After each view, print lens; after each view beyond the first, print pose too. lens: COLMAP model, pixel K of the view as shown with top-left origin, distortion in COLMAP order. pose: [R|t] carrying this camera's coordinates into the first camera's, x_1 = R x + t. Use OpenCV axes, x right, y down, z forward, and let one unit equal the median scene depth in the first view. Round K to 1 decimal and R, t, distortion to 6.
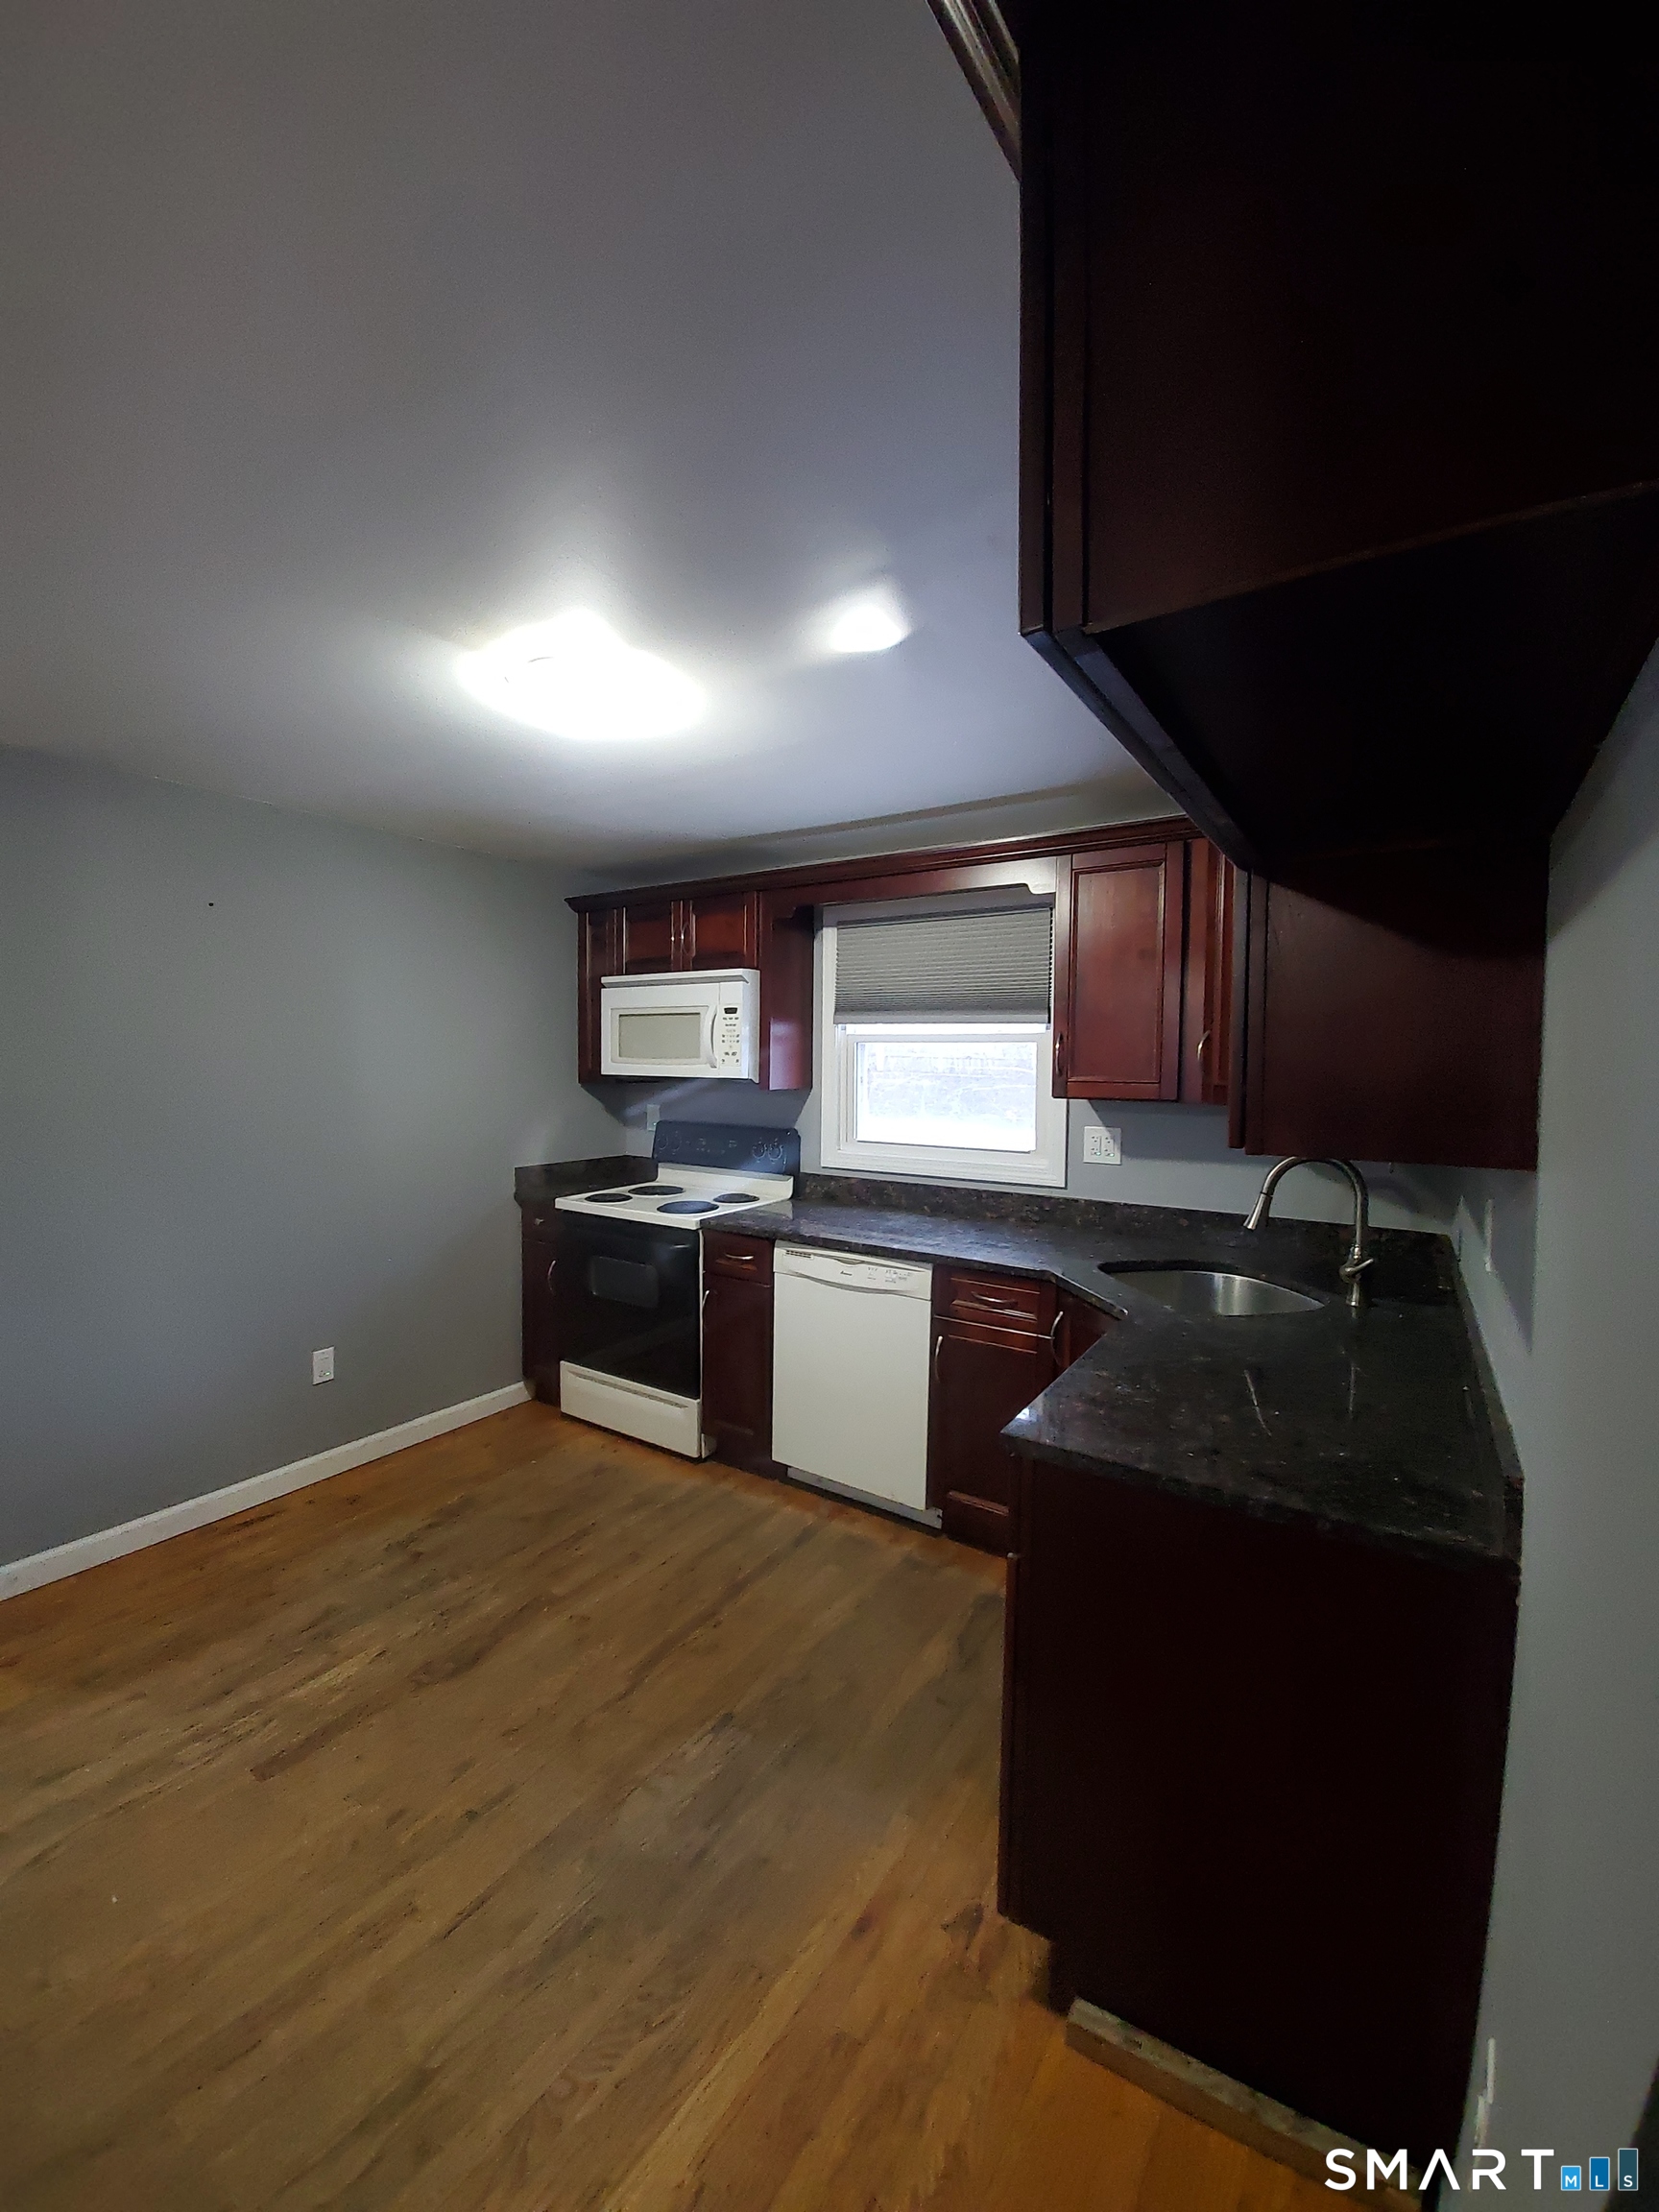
lens RADIAL K [[872.0, 0, 824.6], [0, 872.0, 1098.0], [0, 0, 1]] dist [-0.028843, -0.000017]
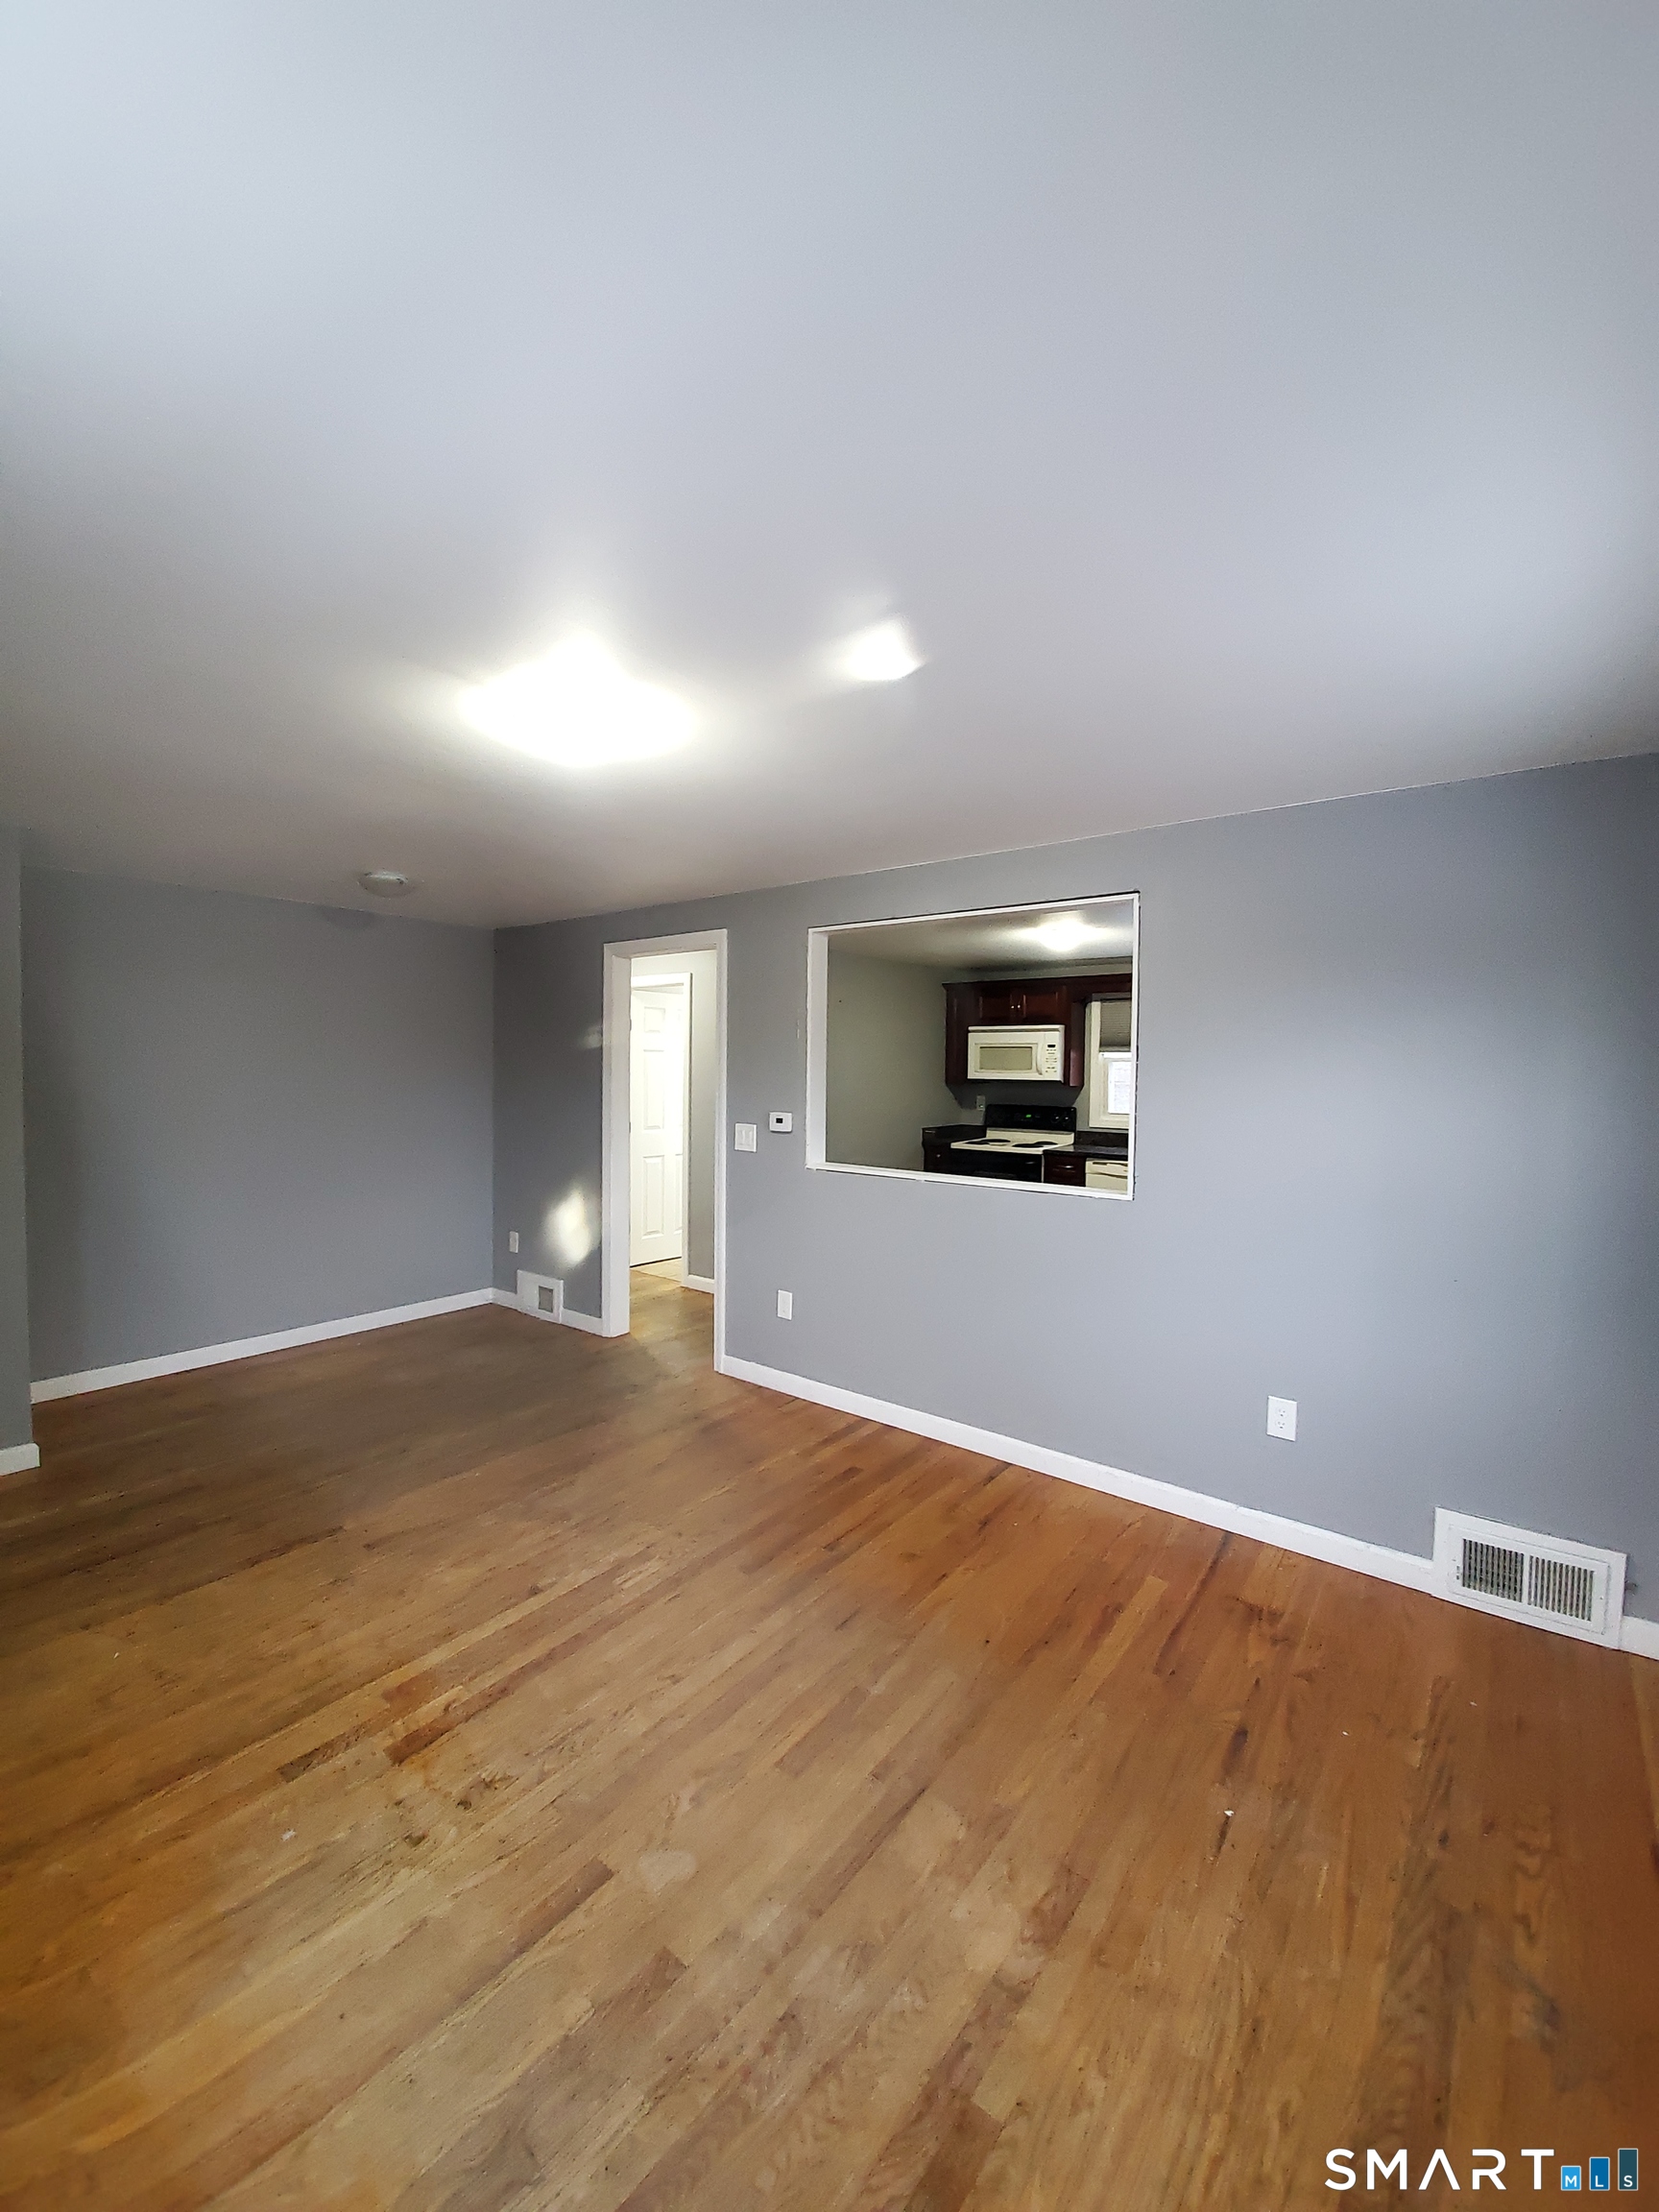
lens RADIAL K [[872.0, 0, 824.6], [0, 872.0, 1098.0], [0, 0, 1]] dist [-0.028843, -0.000017]
pose [[0.999940, 0.003707, -0.010270, -0.565922], [-0.004032, 0.999486, -0.031812, 0.078720], [0.010147, 0.031851, 0.999441, -0.911593]]
